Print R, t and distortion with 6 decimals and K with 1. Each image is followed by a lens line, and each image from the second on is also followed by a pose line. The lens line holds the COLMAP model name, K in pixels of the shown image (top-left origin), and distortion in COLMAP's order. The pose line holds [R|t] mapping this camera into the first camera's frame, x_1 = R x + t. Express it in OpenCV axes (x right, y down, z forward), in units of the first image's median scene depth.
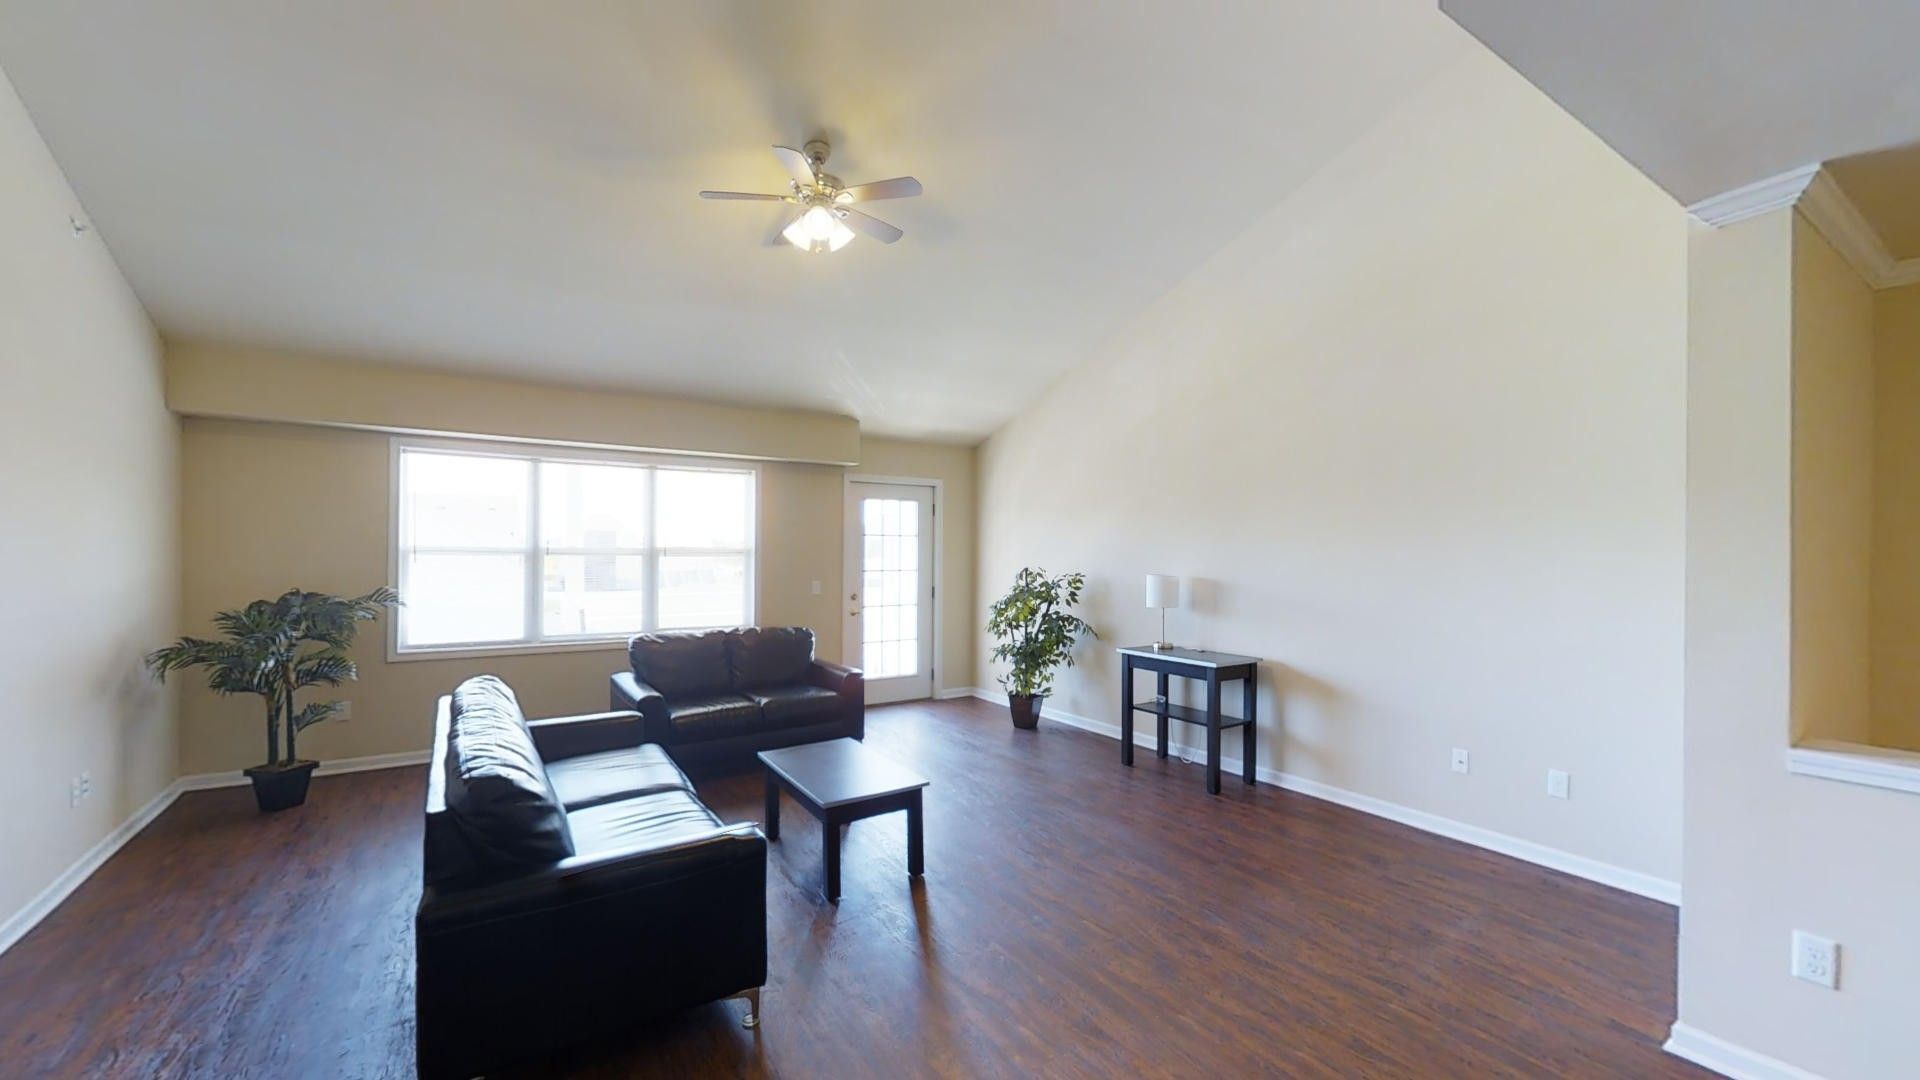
lens RADIAL K [[755.7, 0, 961.4], [0, 755.7, 547.8], [0, 0, 1]] dist [-0.000632, 0.000252]
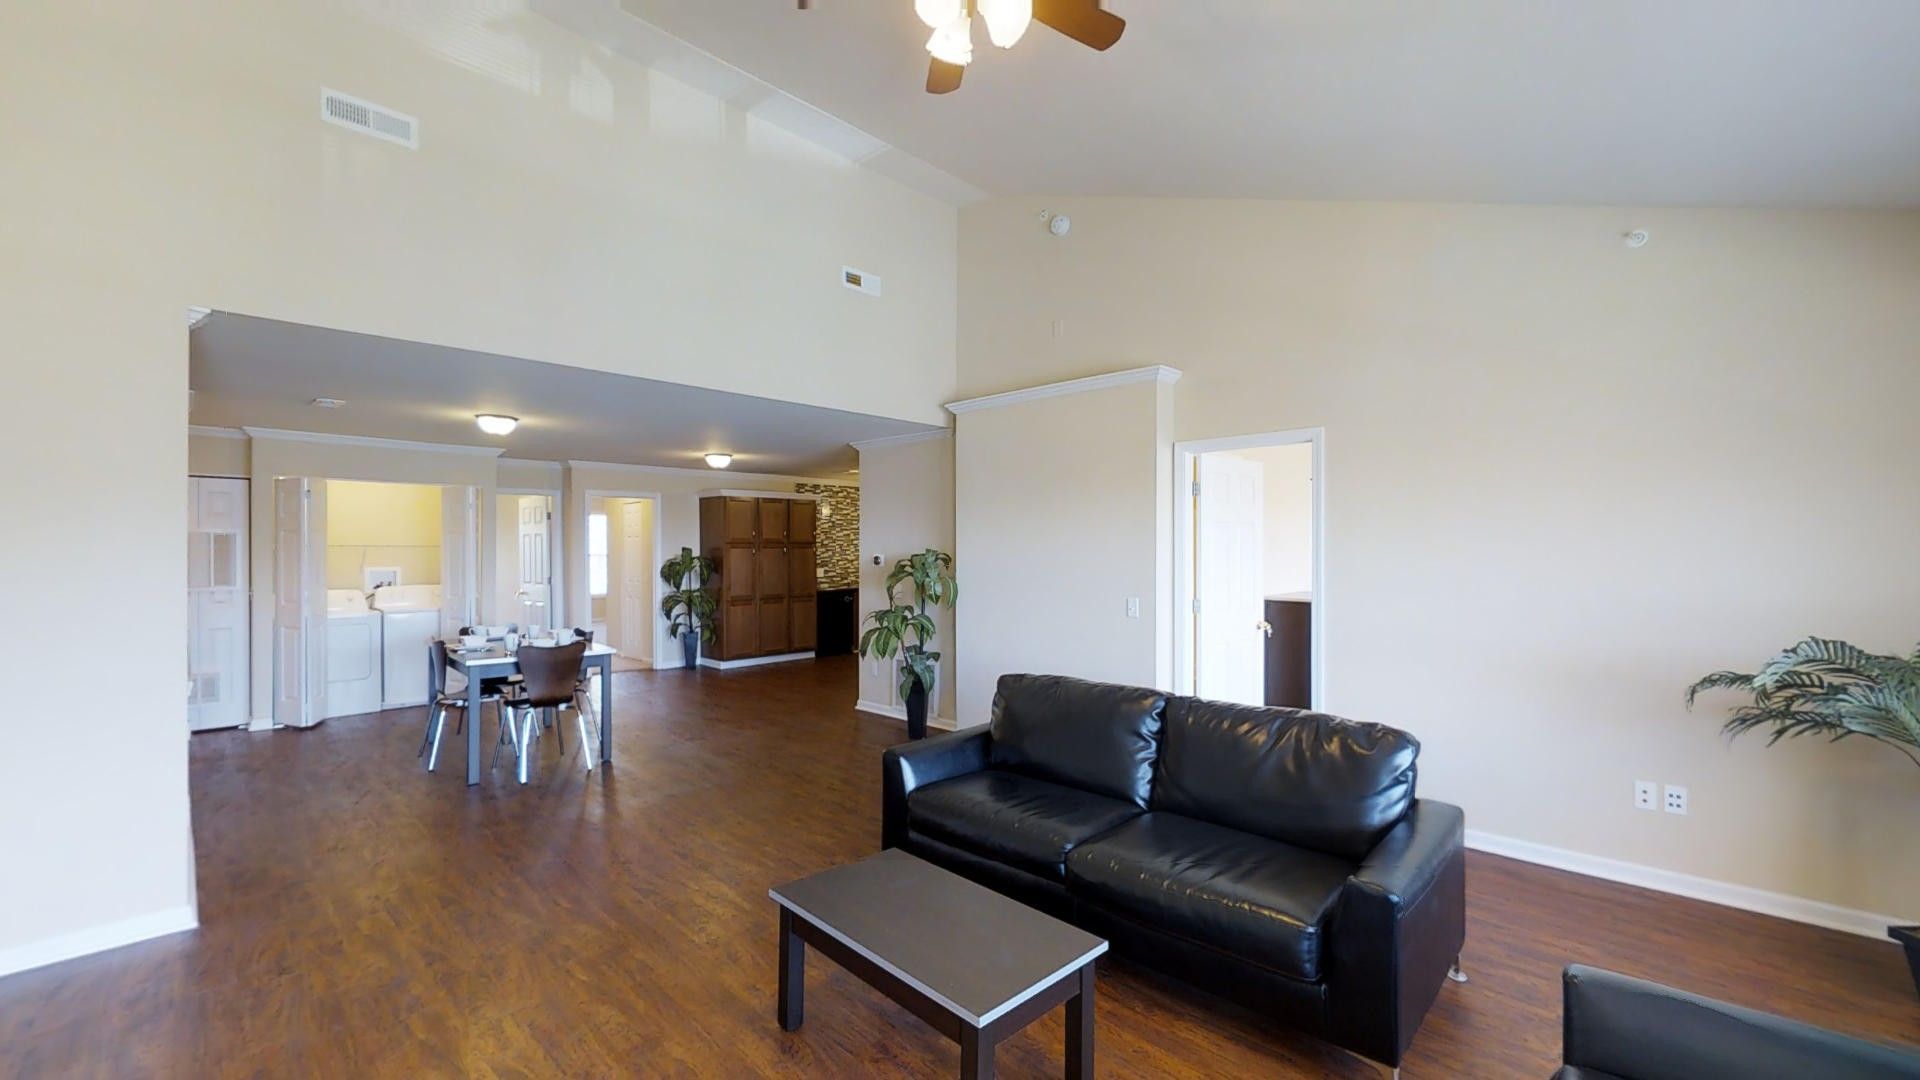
lens RADIAL K [[755.7, 0, 961.4], [0, 755.7, 547.8], [0, 0, 1]] dist [-0.000632, 0.000252]
pose [[-0.976146, -0.000373, -0.217117, -0.042935], [-0.000972, 0.999996, 0.002650, -0.005149], [0.217115, 0.002798, -0.976142, 1.120428]]
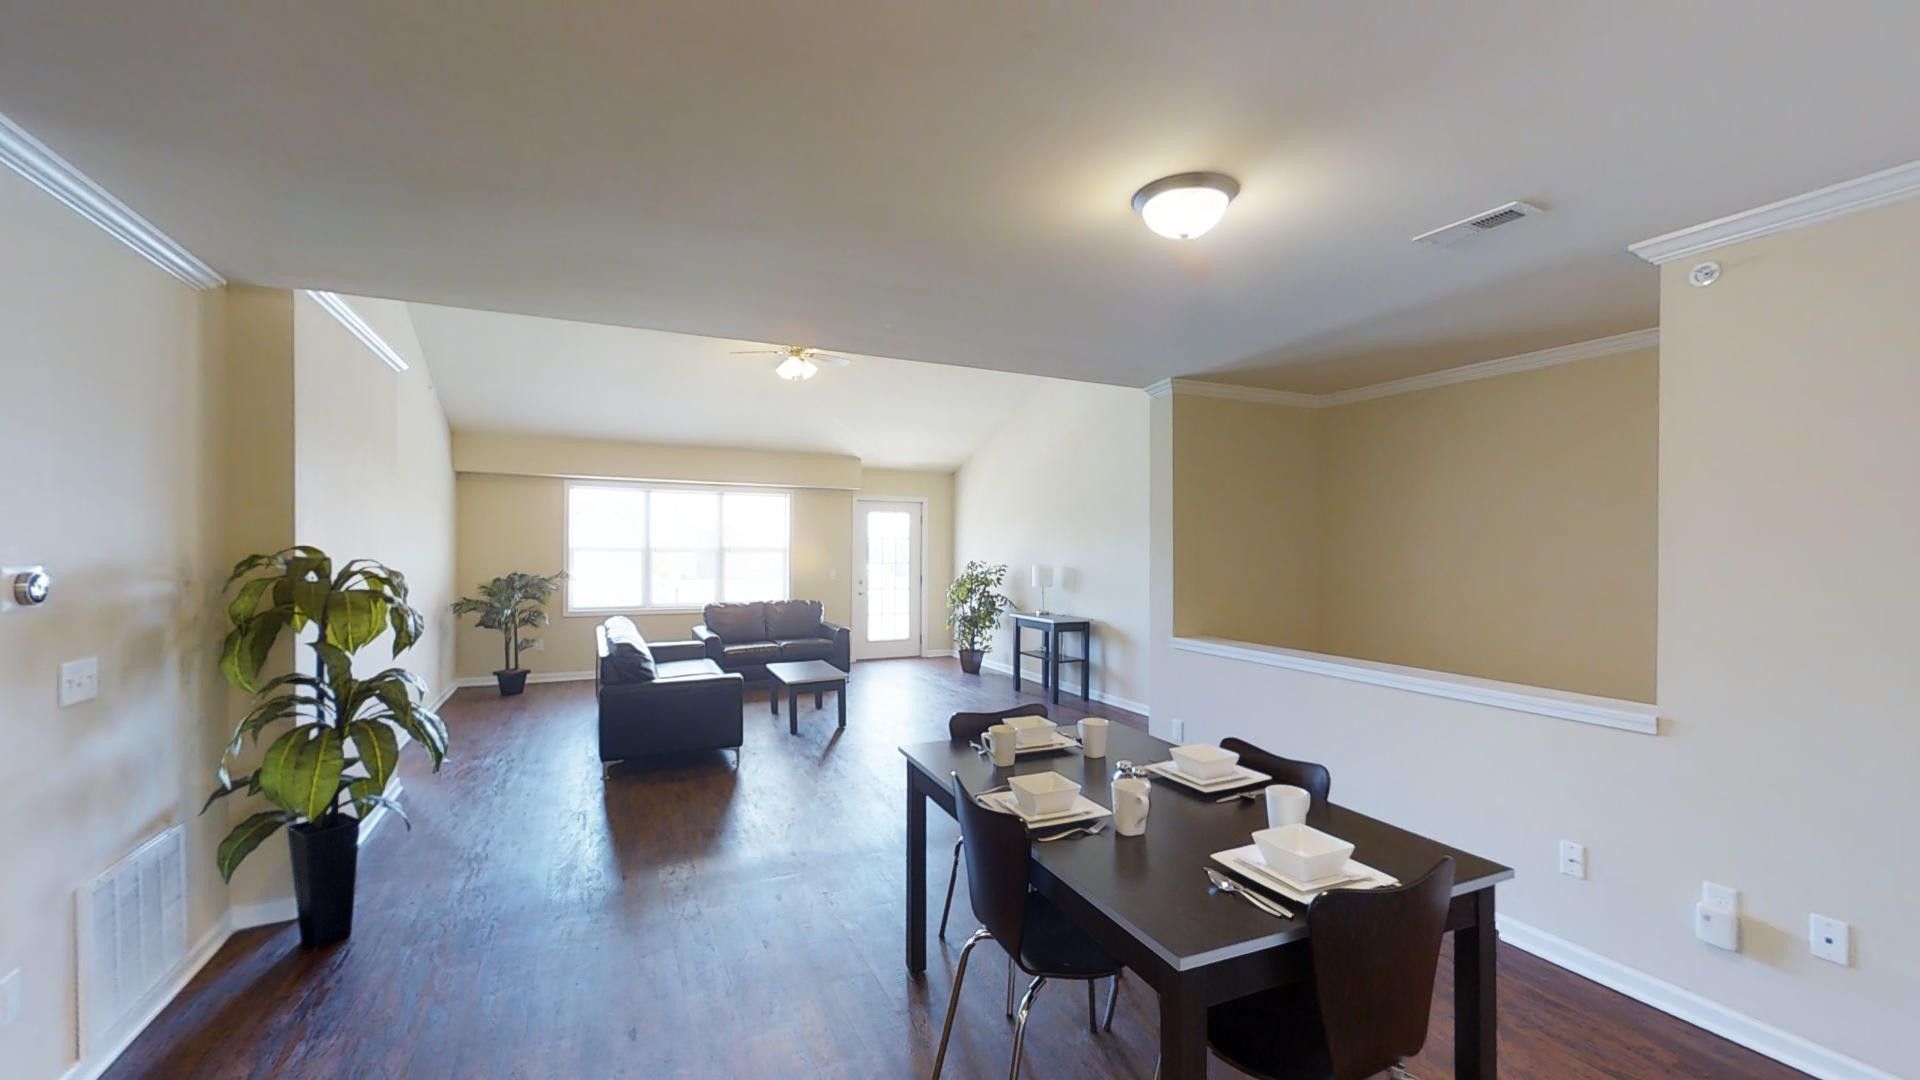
lens RADIAL K [[755.7, 0, 961.4], [0, 755.7, 547.8], [0, 0, 1]] dist [-0.000632, 0.000252]
pose [[0.991975, -0.000756, -0.126431, 0.298686], [0.000961, 0.999998, 0.001560, -0.000769], [0.126430, -0.001669, 0.991974, -0.505168]]
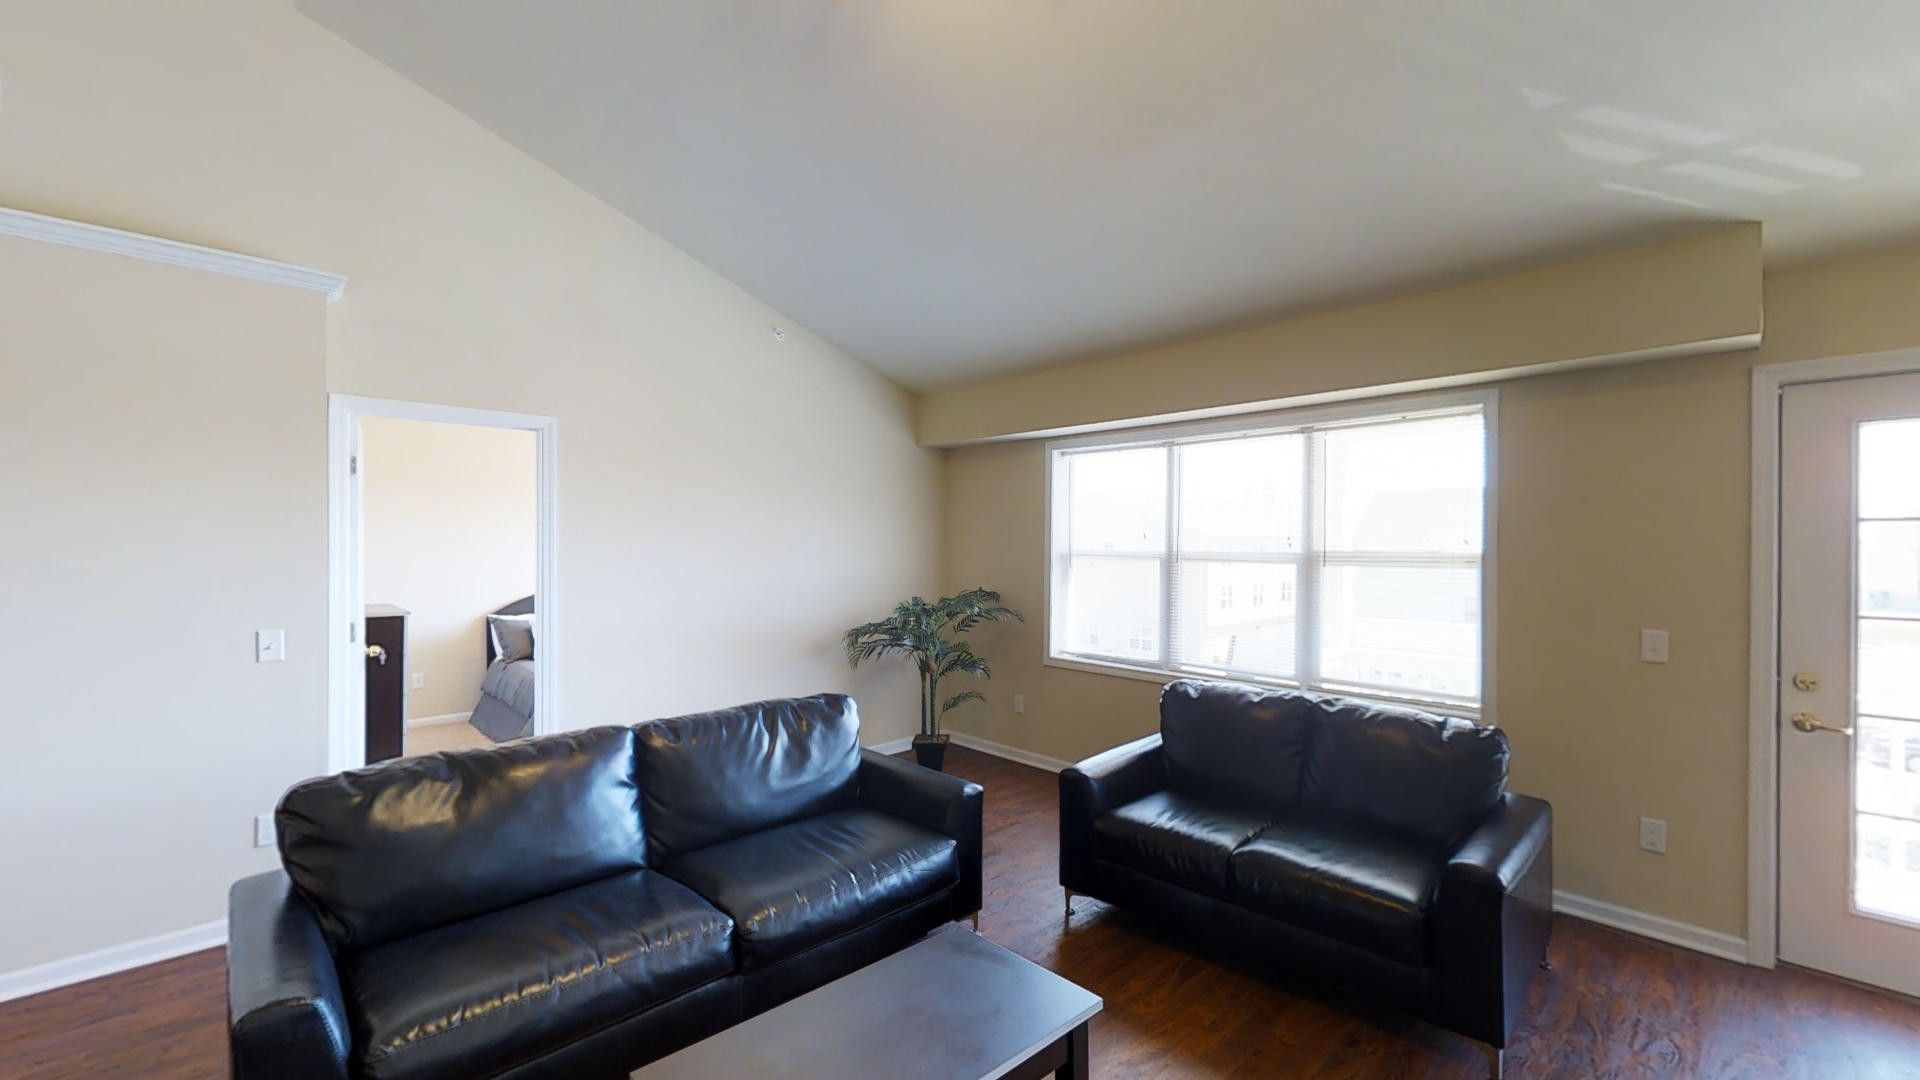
lens RADIAL K [[755.7, 0, 961.4], [0, 755.7, 547.8], [0, 0, 1]] dist [-0.000632, 0.000252]
pose [[0.184618, -0.002481, -0.982807, 0.207408], [-0.000183, 0.999997, -0.002559, -0.002596], [0.982810, 0.000652, 0.184617, 0.681723]]
